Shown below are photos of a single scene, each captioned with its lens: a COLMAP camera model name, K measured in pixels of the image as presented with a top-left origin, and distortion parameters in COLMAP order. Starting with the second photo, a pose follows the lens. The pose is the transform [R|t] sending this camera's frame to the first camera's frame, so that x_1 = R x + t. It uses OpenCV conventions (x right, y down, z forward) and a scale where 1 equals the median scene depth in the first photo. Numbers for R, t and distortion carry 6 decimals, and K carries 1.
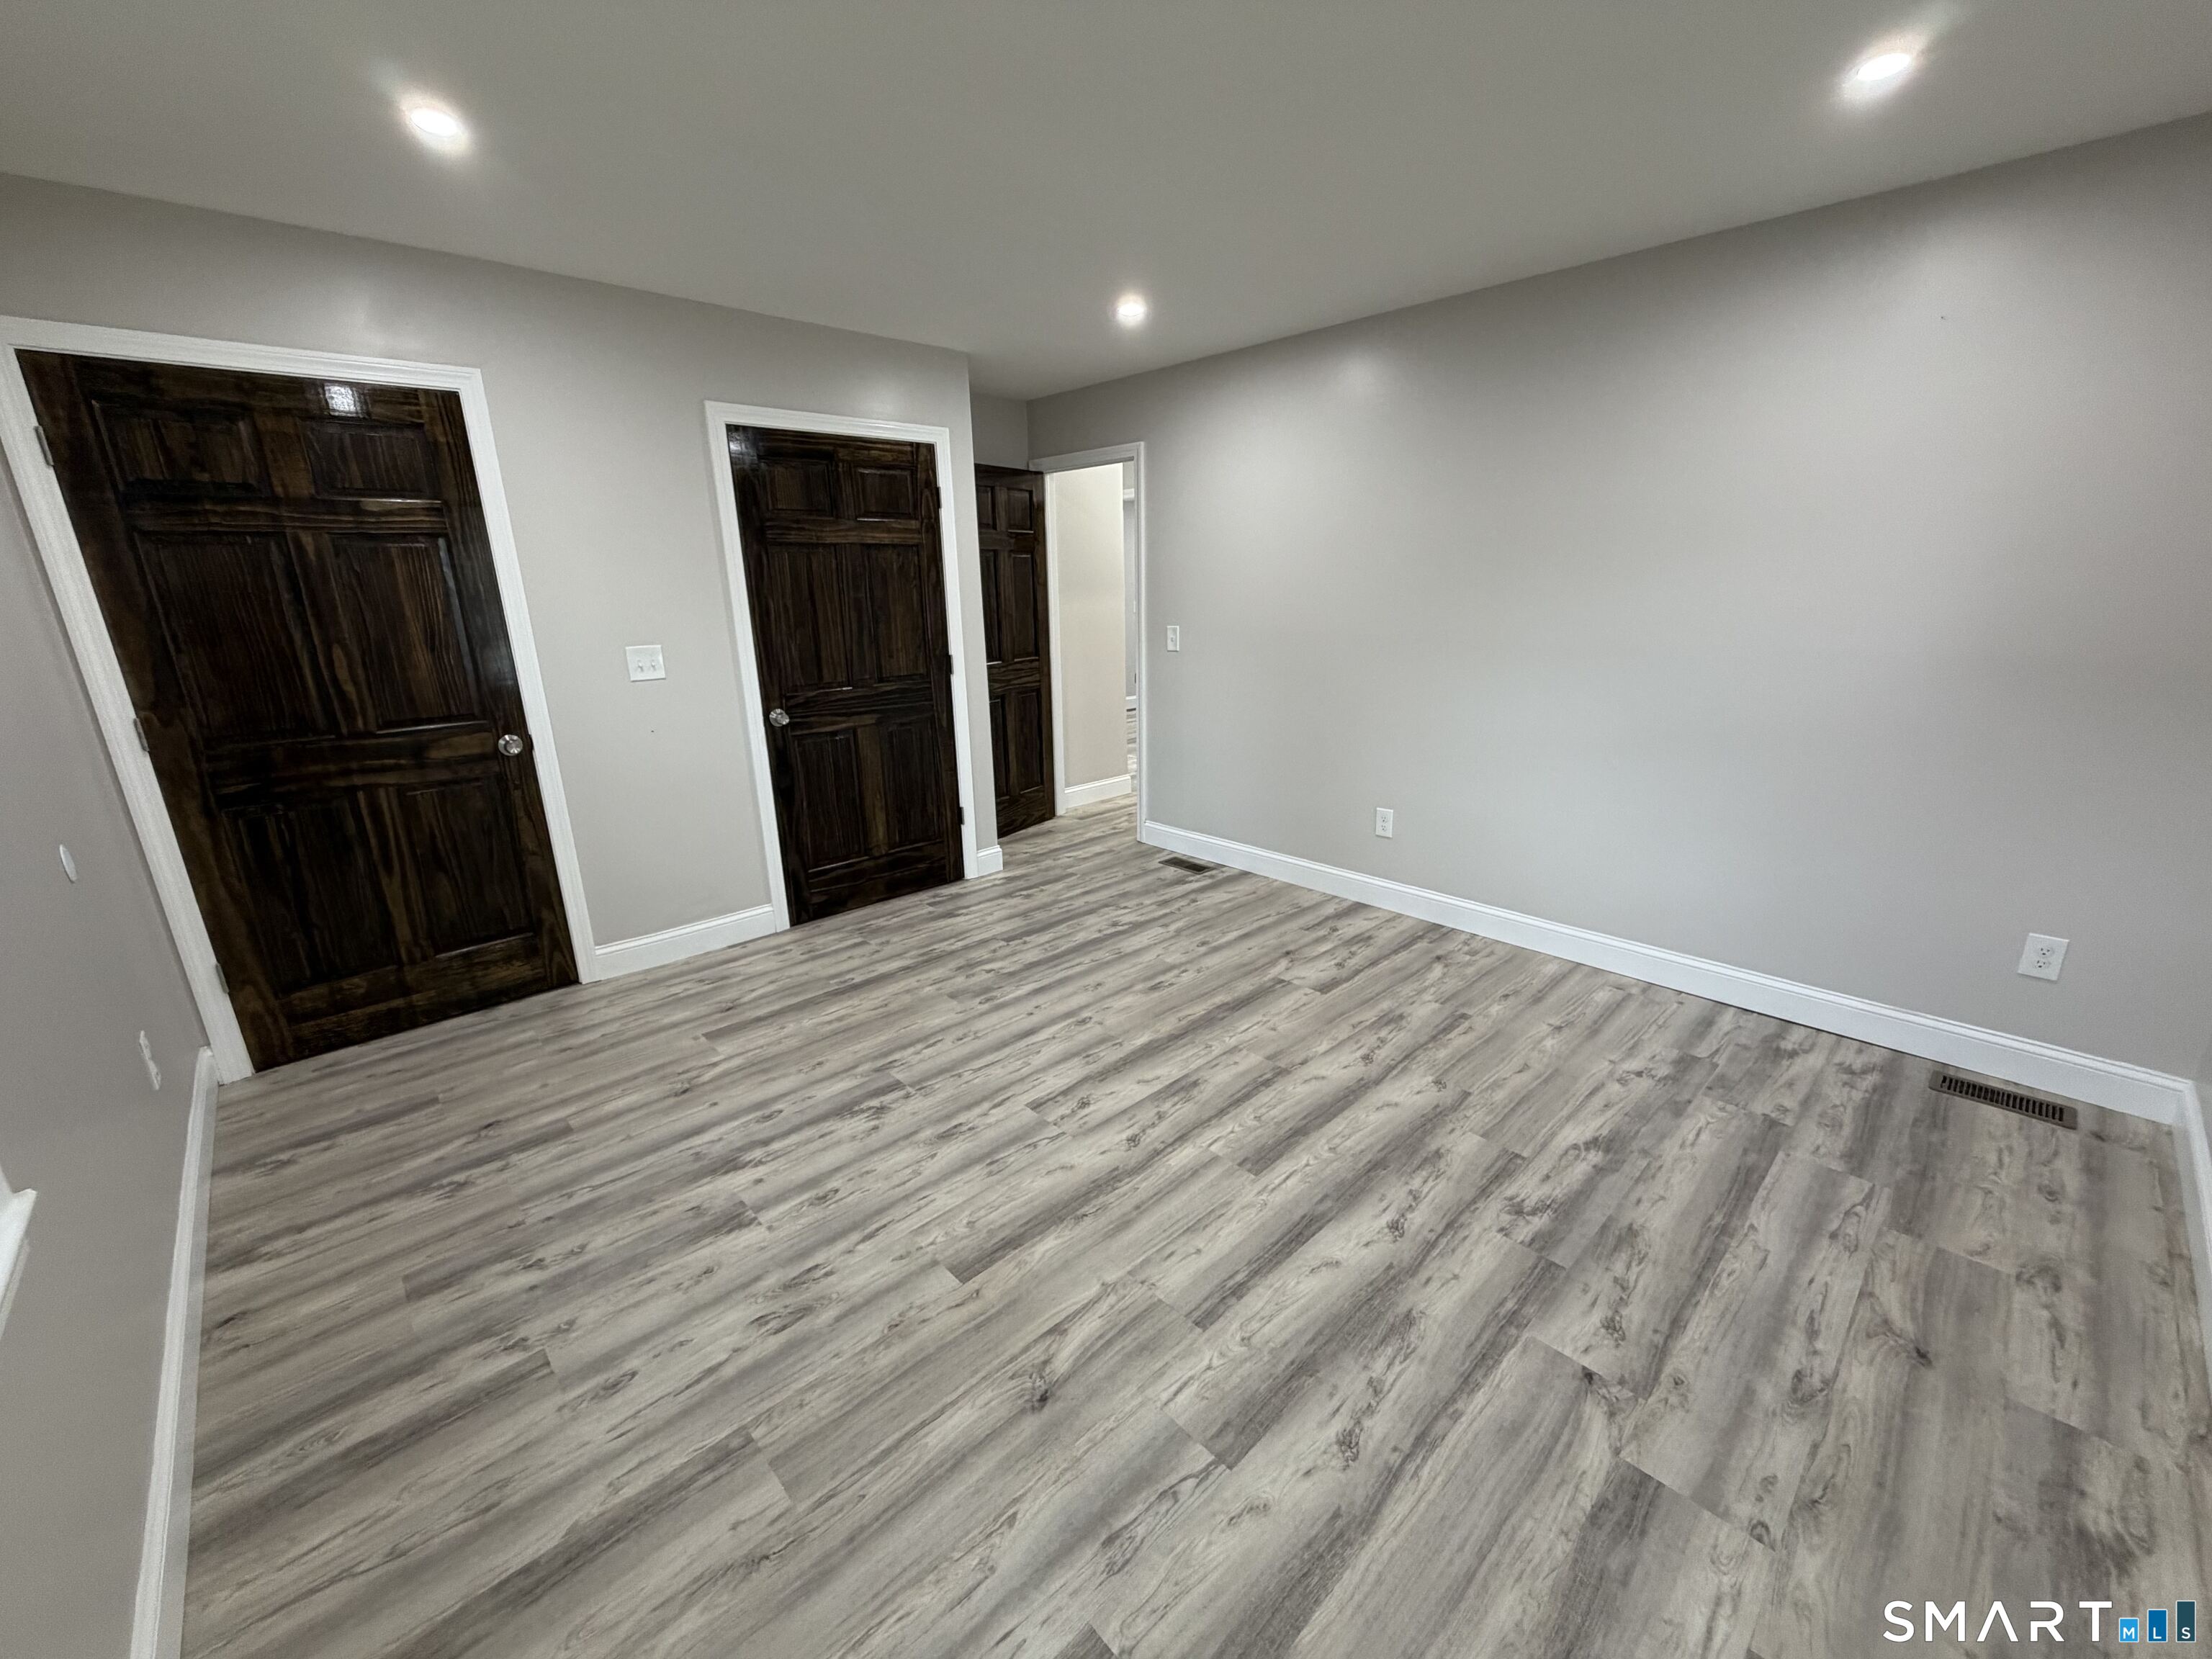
lens RADIAL K [[895.4, 0, 1106.0], [0, 895.4, 829.5], [0, 0, 1]] dist [-0.000679, -0.000038]
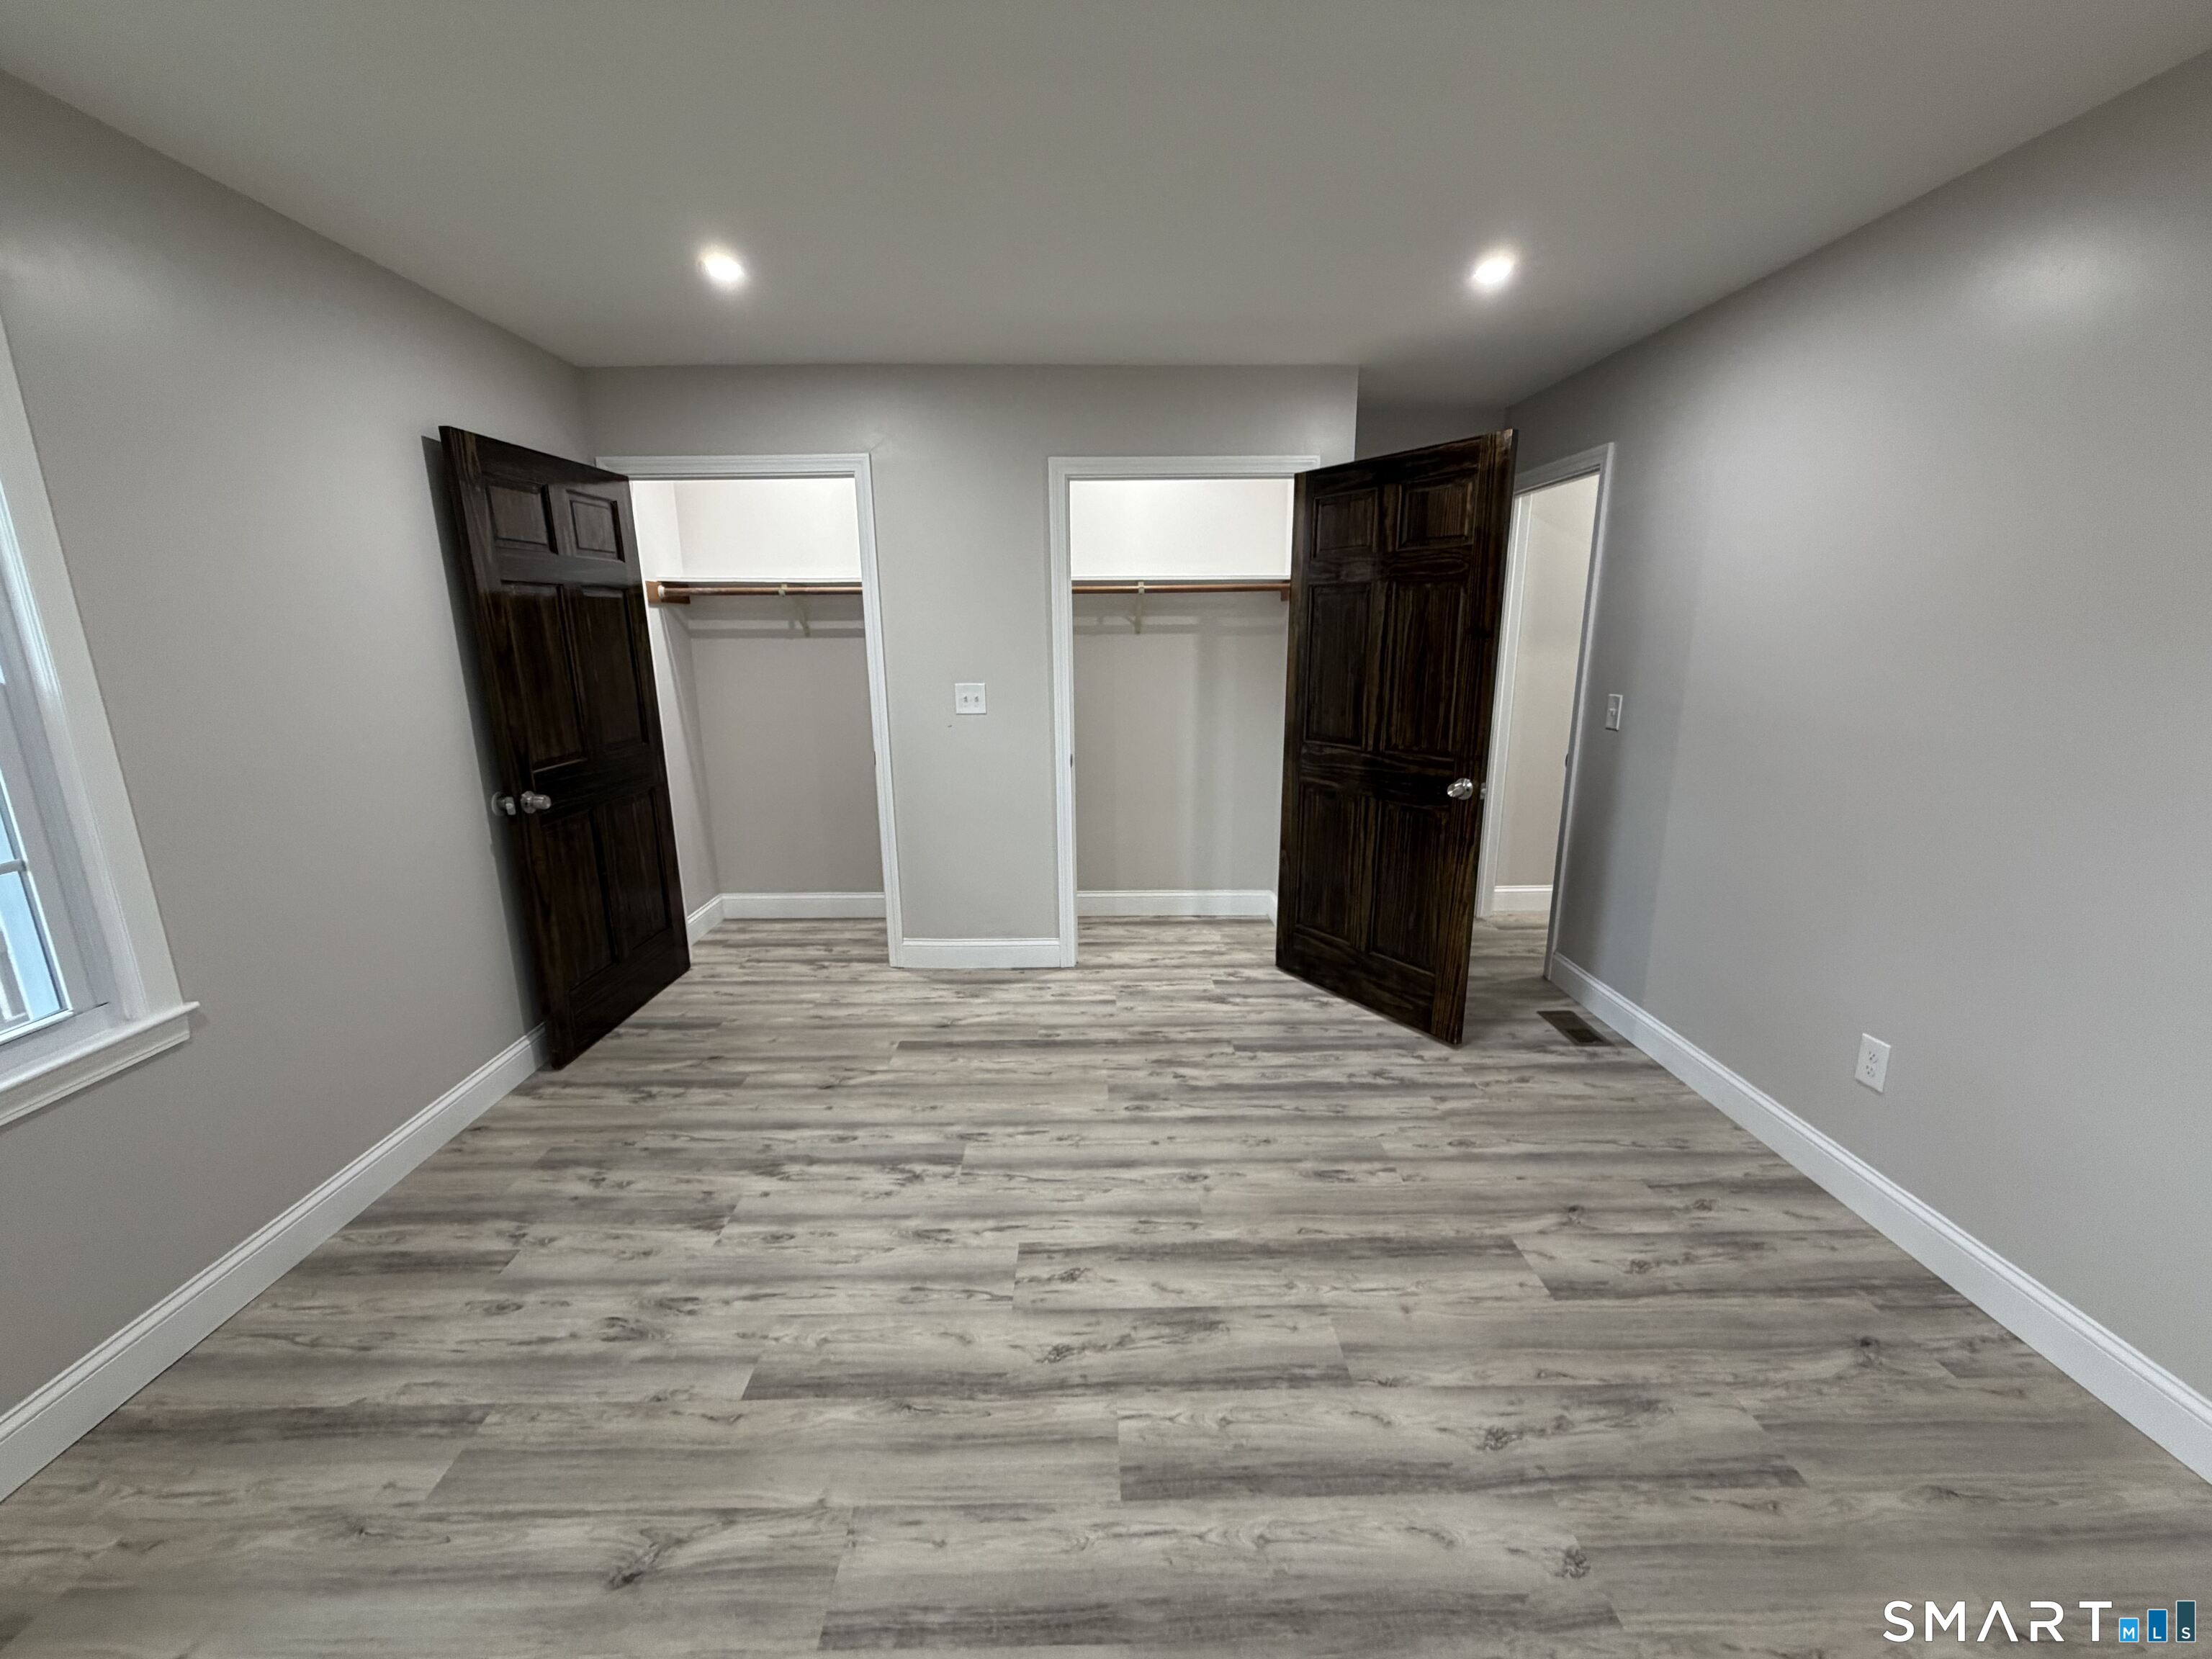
lens RADIAL K [[895.4, 0, 1106.0], [0, 895.4, 829.5], [0, 0, 1]] dist [-0.000679, -0.000038]
pose [[0.735451, 0.163238, -0.657621, 0.415664], [-0.188843, 0.981472, 0.032432, -0.108040], [0.650730, 0.100335, 0.752651, 0.336137]]
